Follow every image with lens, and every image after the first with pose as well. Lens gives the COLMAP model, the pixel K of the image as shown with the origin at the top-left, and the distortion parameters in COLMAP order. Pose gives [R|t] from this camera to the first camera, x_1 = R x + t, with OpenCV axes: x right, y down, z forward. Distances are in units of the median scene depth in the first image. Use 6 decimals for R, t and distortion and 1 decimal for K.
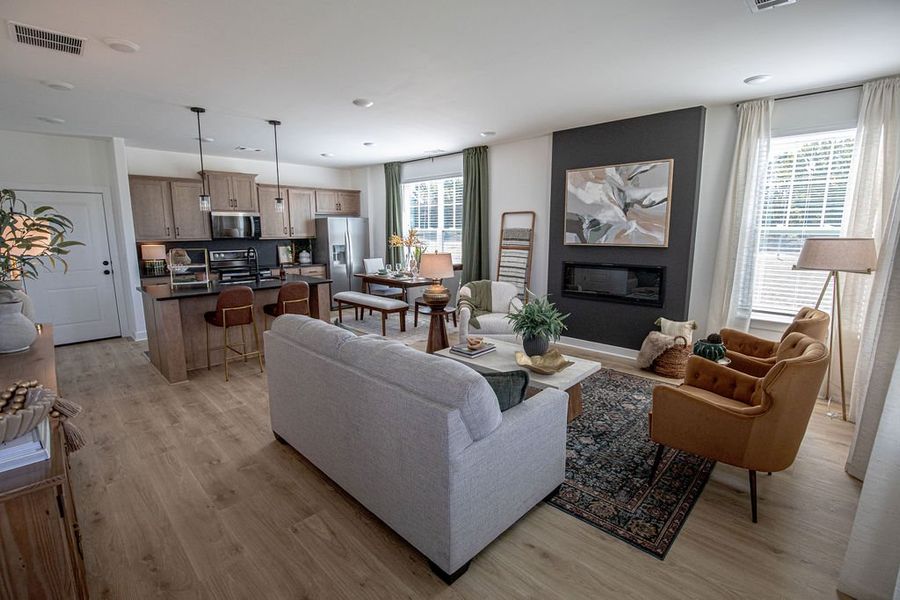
lens RADIAL K [[412.0, 0, 452.2], [0, 412.0, 298.5], [0, 0, 1]] dist [-0.025816, 0.000926]
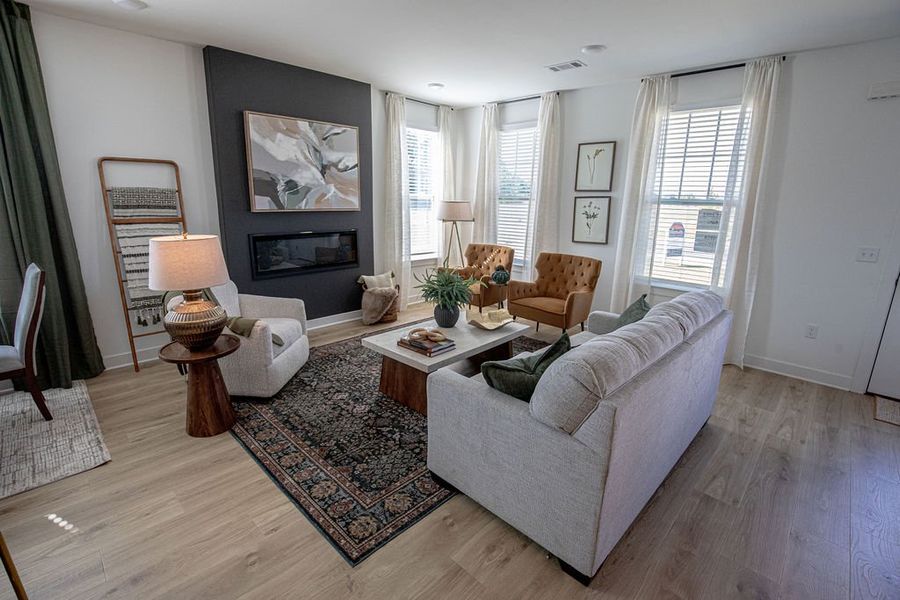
lens RADIAL K [[412.0, 0, 449.3], [0, 412.0, 296.2], [0, 0, 1]] dist [-0.025816, 0.000926]
pose [[-0.001187, -0.227124, 0.973865, -0.553509], [0.146852, 0.963268, 0.224832, -0.108988], [-0.989158, 0.143281, 0.032210, 0.712176]]
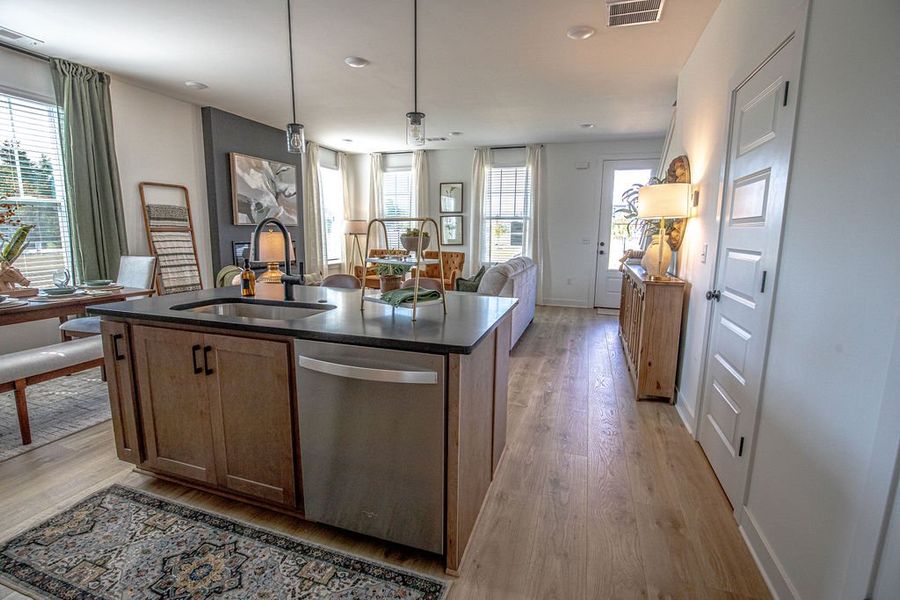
lens RADIAL K [[412.0, 0, 448.5], [0, 412.0, 297.2], [0, 0, 1]] dist [-0.025816, 0.000926]
pose [[-0.434265, -0.142201, 0.889490, -0.996307], [0.143007, 0.964054, 0.223940, -0.122033], [-0.889361, 0.224453, -0.398320, 1.087312]]
